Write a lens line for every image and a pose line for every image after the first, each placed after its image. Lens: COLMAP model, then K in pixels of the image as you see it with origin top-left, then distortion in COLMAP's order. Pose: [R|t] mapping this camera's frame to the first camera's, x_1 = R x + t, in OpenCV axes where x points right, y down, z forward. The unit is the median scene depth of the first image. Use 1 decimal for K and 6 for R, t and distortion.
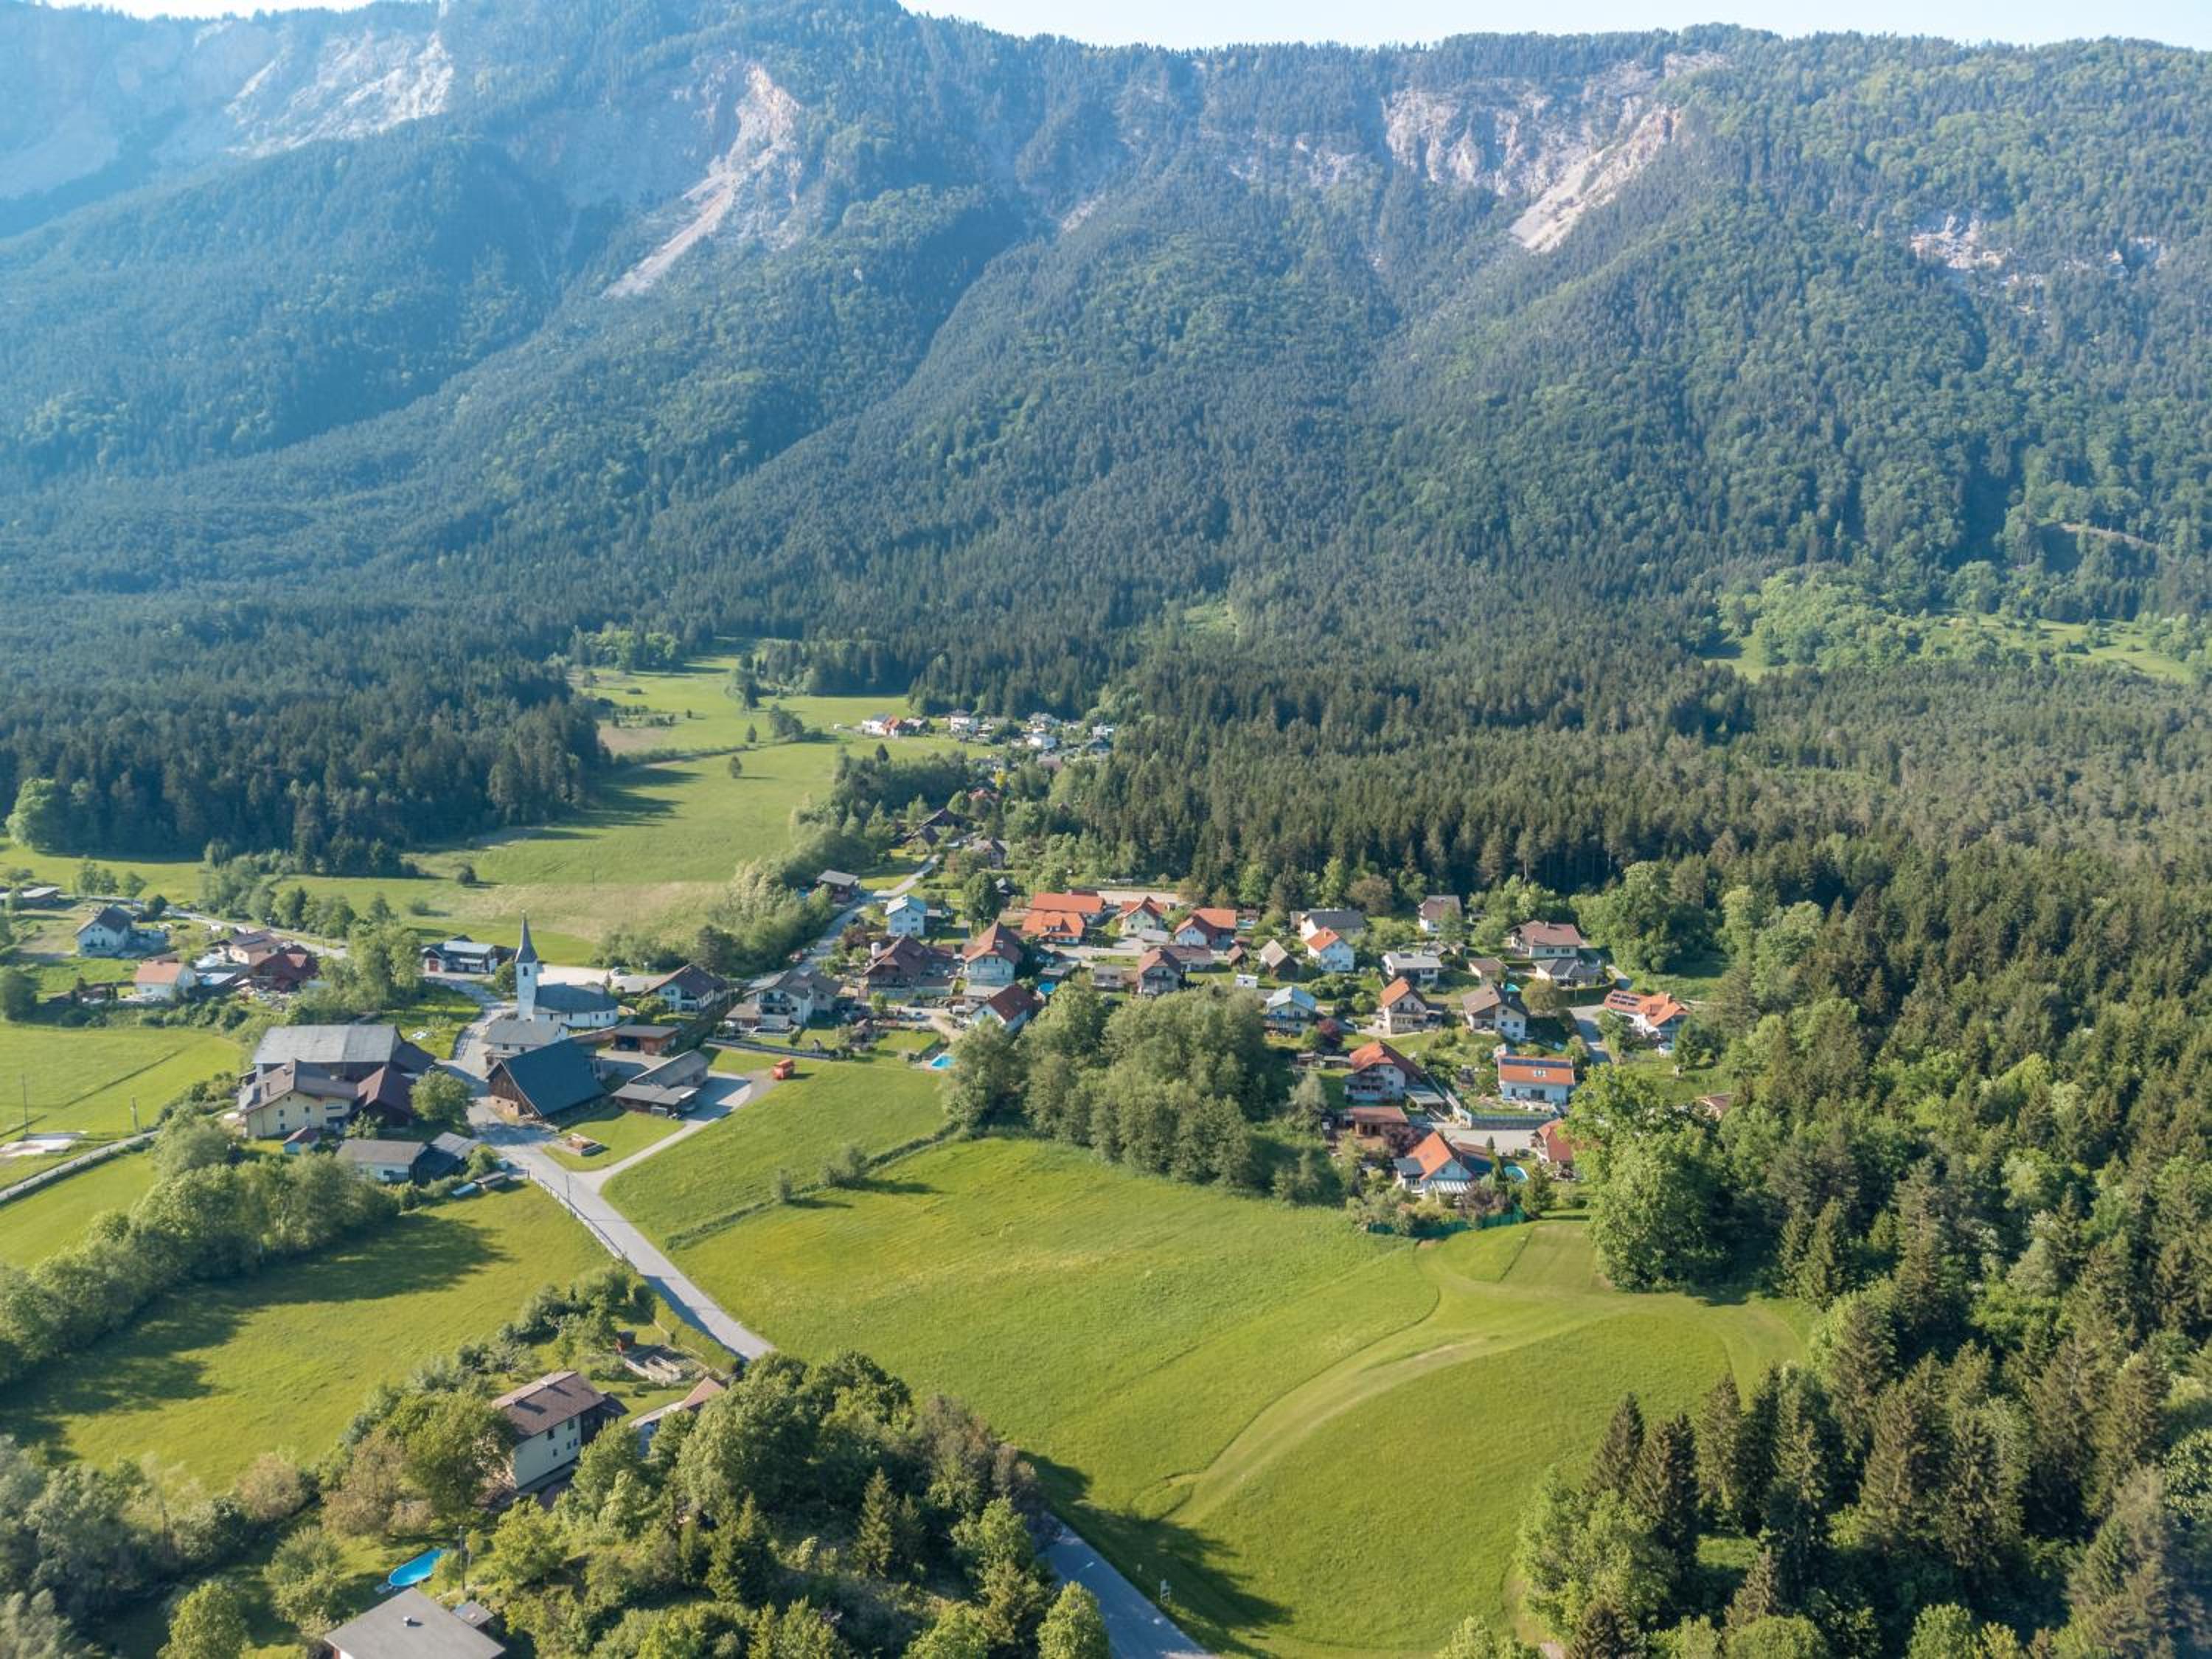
lens RADIAL K [[1638.4, 0, 1106.5], [0, 1638.4, 819.2], [0, 0, 1]] dist [0.026379, -0.009430]
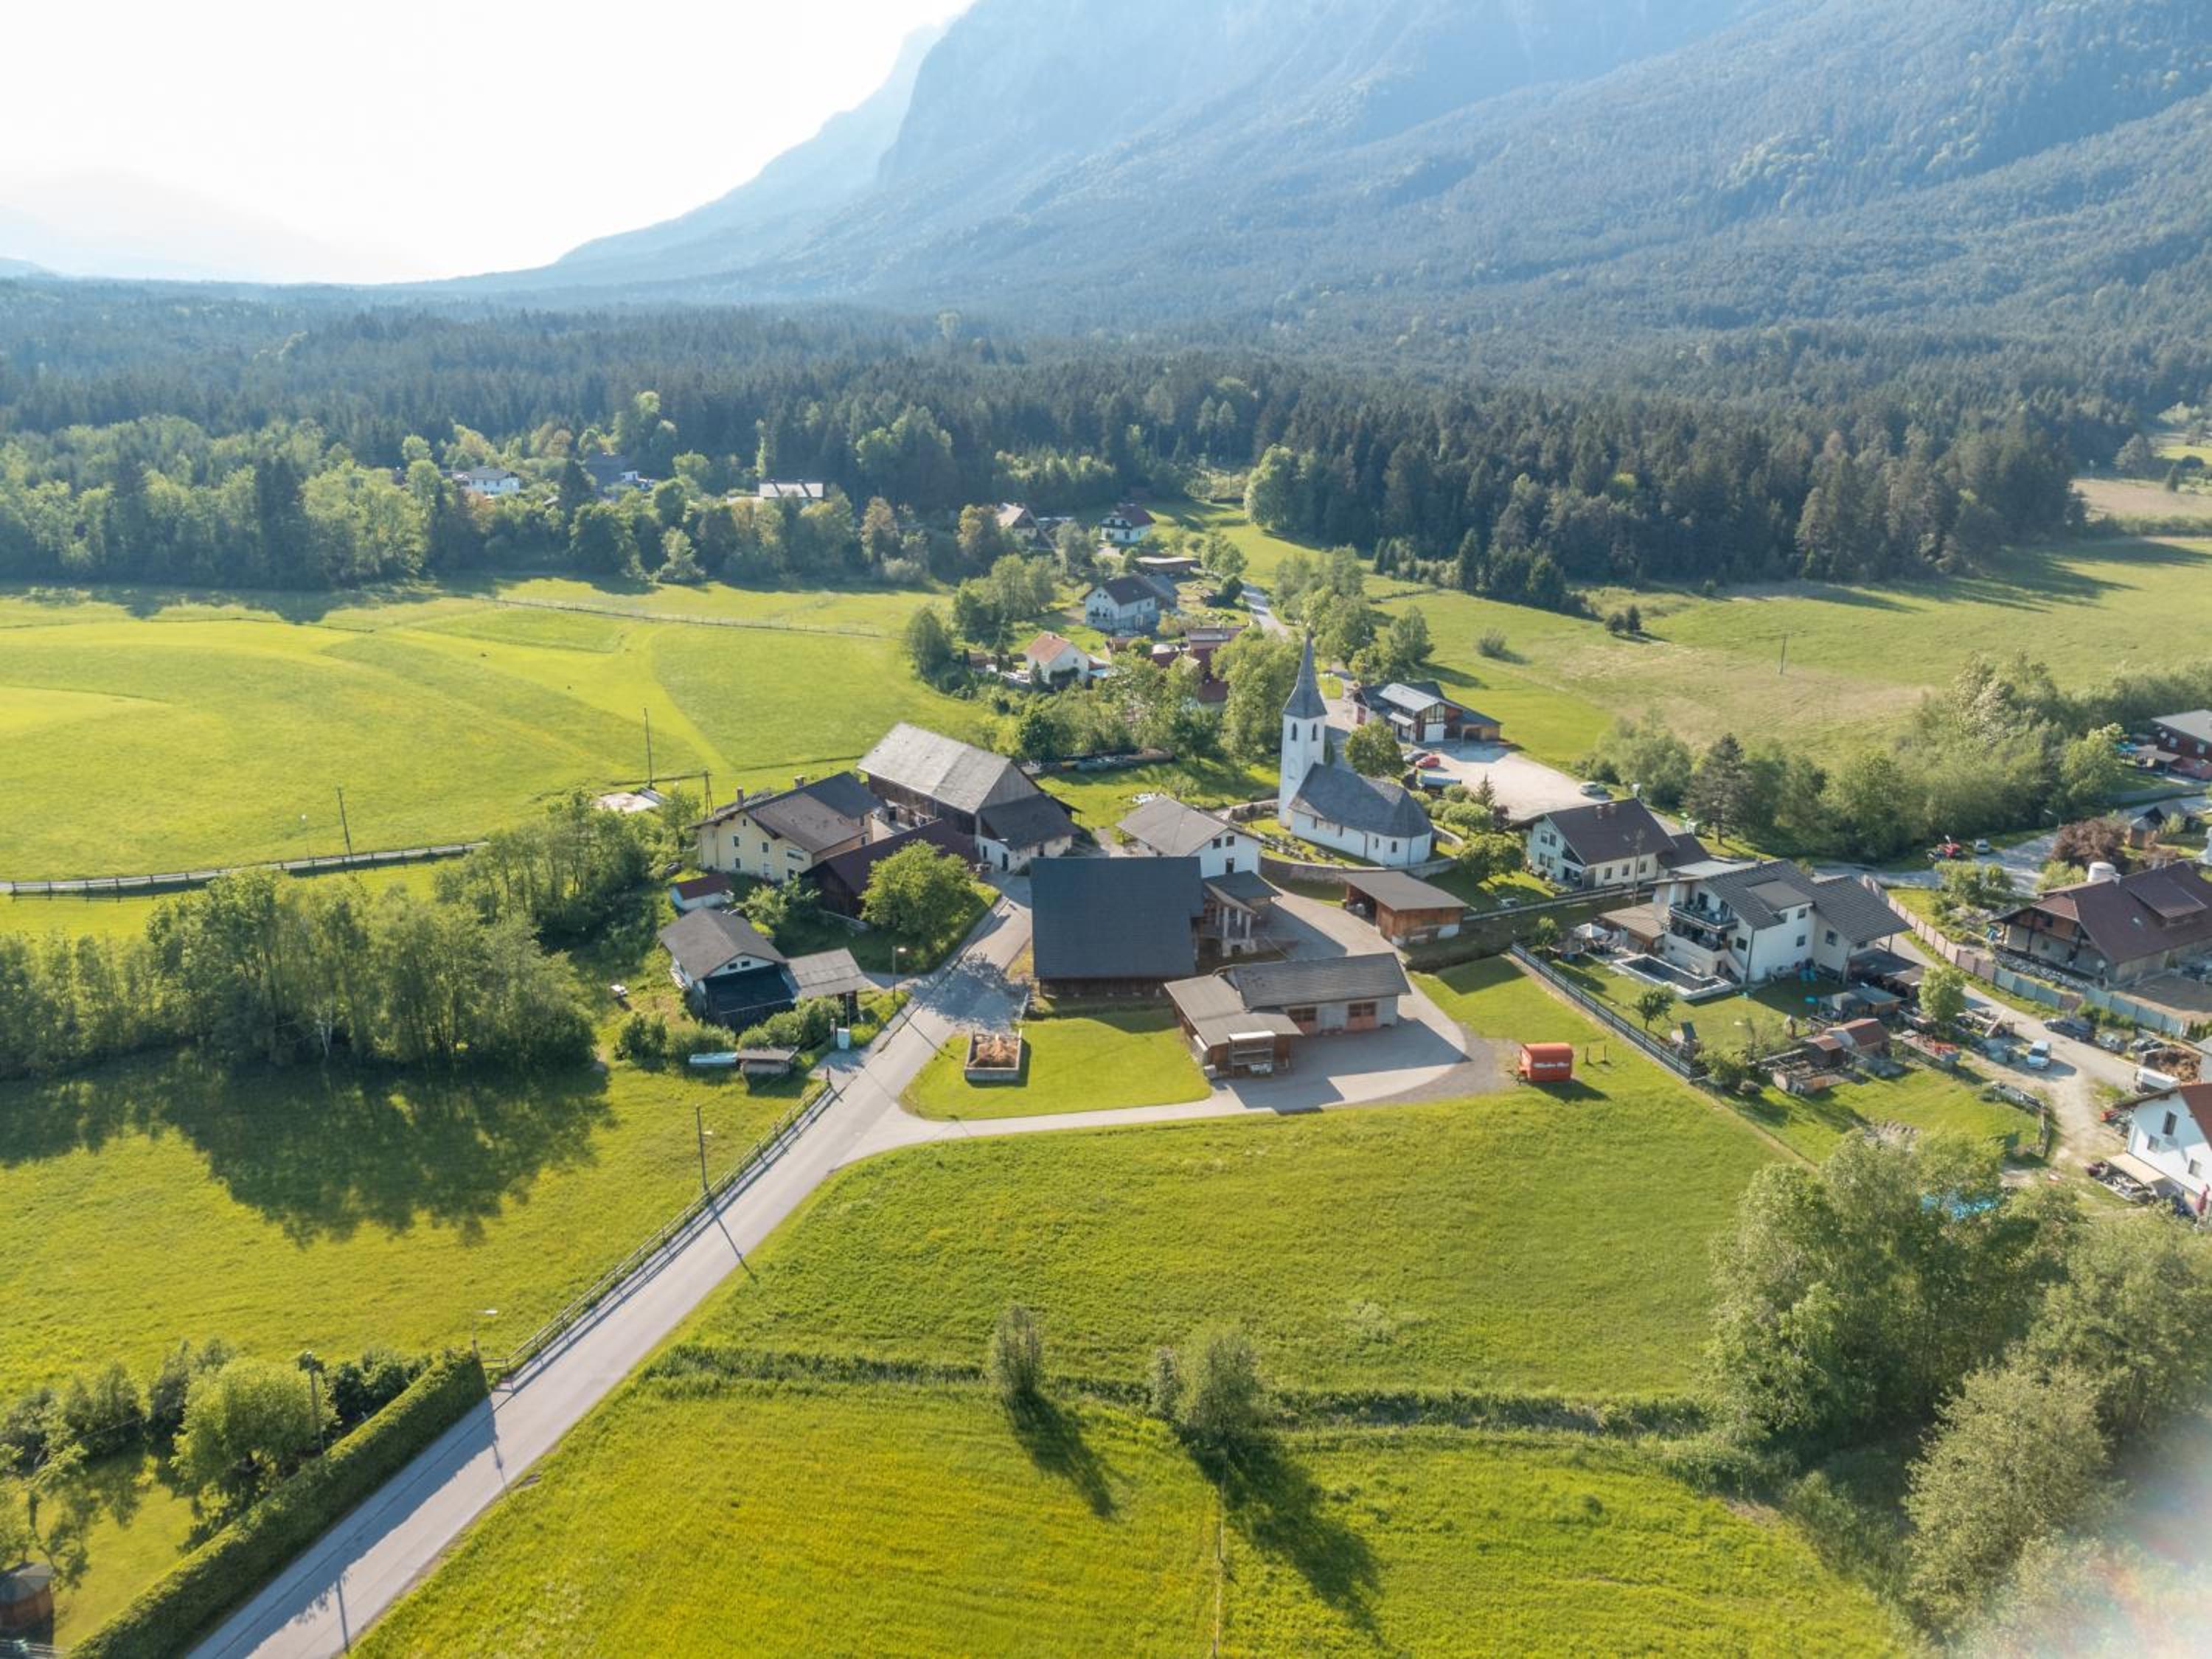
lens RADIAL K [[1650.7, 0, 1104.8], [0, 1650.7, 825.0], [0, 0, 1]] dist [0.015243, 0.013121]
pose [[0.559562, 0.241555, -0.792806, 0.013363], [-0.149435, 0.970312, 0.190166, 0.005488], [0.815205, 0.012064, 0.579046, 0.131374]]
